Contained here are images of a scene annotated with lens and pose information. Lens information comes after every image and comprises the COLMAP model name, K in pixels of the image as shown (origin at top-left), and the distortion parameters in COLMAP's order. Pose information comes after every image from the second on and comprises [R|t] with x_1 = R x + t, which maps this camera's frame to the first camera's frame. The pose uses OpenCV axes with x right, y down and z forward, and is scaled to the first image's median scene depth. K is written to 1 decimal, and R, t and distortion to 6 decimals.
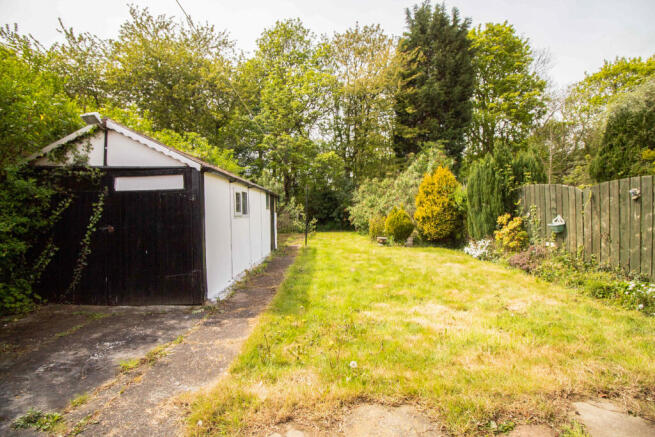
lens RADIAL K [[299.0, 0, 344.6], [0, 299.0, 212.4], [0, 0, 1]] dist [-0.000376, -0.013782]
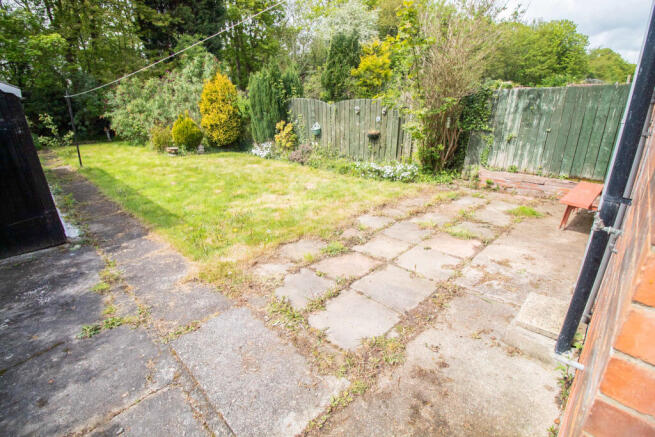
lens RADIAL K [[299.0, 0, 344.6], [0, 299.0, 212.4], [0, 0, 1]] dist [-0.000376, -0.013782]
pose [[0.692713, -0.240374, 0.679977, -0.239958], [-0.001328, 0.942397, 0.334493, -0.053848], [-0.721212, -0.232610, 0.652492, -0.129352]]
